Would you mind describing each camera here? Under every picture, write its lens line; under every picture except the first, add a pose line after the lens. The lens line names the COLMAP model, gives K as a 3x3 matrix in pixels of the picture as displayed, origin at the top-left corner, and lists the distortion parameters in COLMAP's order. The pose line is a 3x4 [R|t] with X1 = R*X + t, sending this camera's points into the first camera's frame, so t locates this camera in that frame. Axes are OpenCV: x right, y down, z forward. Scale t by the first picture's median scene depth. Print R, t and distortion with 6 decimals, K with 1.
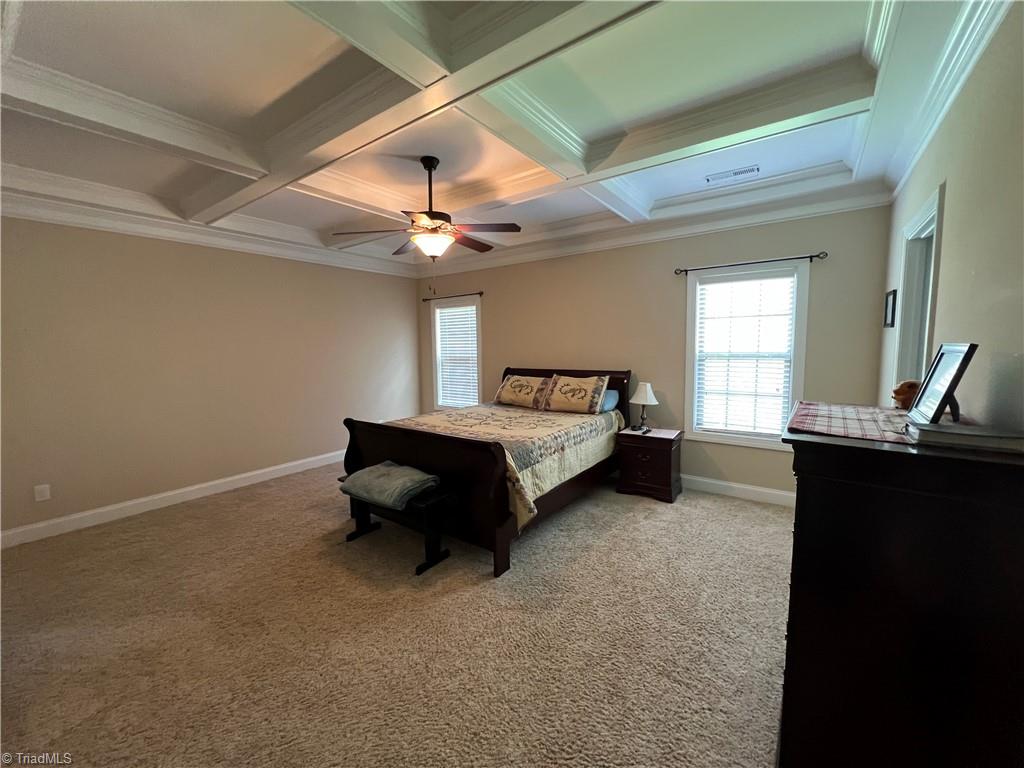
lens RADIAL K [[407.7, 0, 510.7], [0, 407.7, 385.9], [0, 0, 1]] dist [-0.001710, -0.000073]
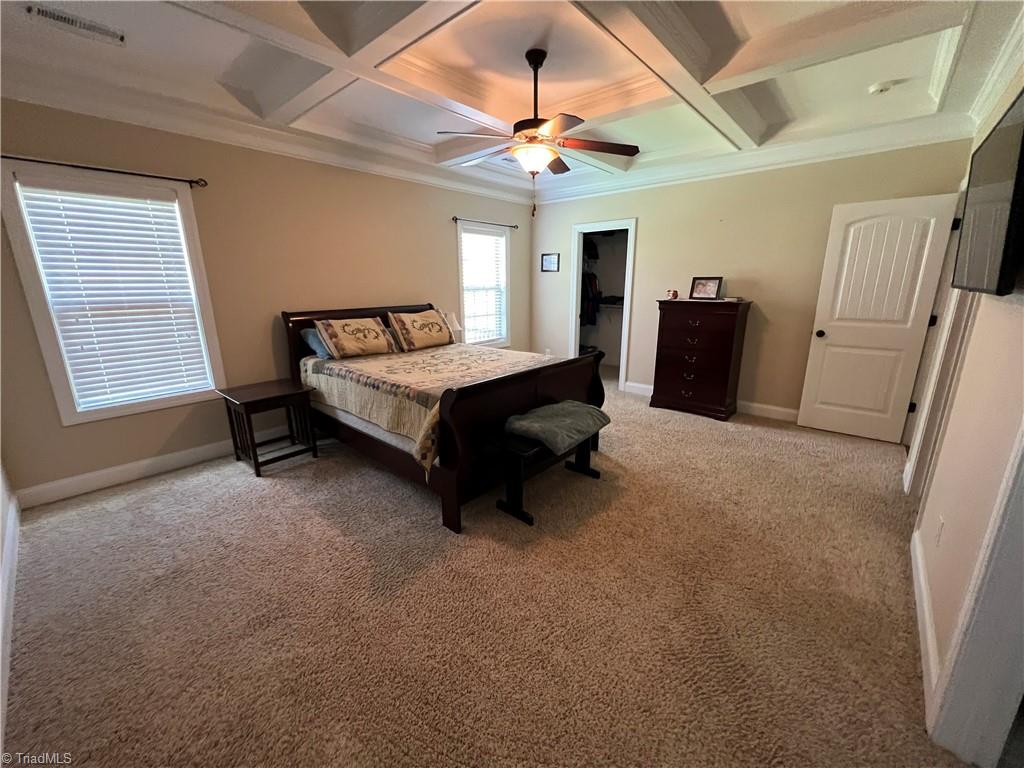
lens RADIAL K [[407.7, 0, 510.3], [0, 407.7, 382.1], [0, 0, 1]] dist [-0.001710, -0.000073]
pose [[0.090071, -0.226774, 0.969774, -0.823636], [0.103335, 0.970604, 0.217371, -0.049419], [-0.990560, 0.080633, 0.110857, 0.691124]]
